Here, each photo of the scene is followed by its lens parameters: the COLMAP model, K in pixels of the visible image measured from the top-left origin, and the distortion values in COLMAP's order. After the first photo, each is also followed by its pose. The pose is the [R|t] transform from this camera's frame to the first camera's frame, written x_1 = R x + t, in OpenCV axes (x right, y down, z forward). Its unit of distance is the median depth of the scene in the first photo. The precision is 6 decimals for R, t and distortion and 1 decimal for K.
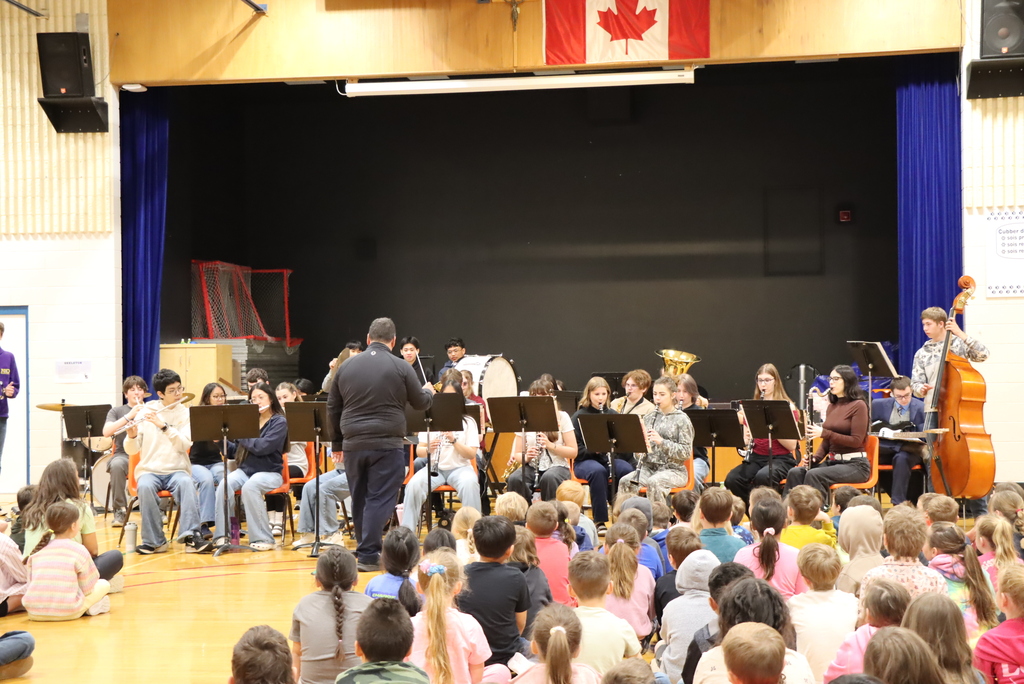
lens RADIAL K [[1641.9, 0, 512.0], [0, 1641.9, 342.0], [0, 0, 1]] dist [0.207725, -0.020386]
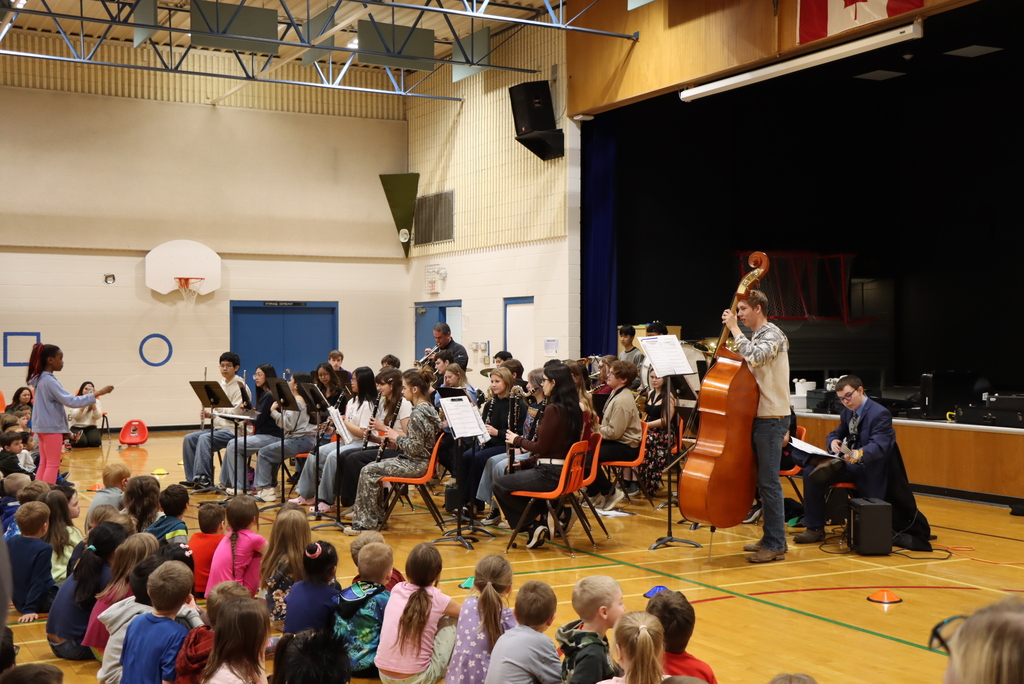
lens RADIAL K [[1346.0, 0, 512.0], [0, 1346.0, 342.0], [0, 0, 1]] dist [-0.010864, 0.801660]
pose [[0.591487, 0.014923, -0.806176, 0.566899], [0.006053, 0.999718, 0.022946, -0.010126], [0.806292, -0.018452, 0.591230, 0.378072]]
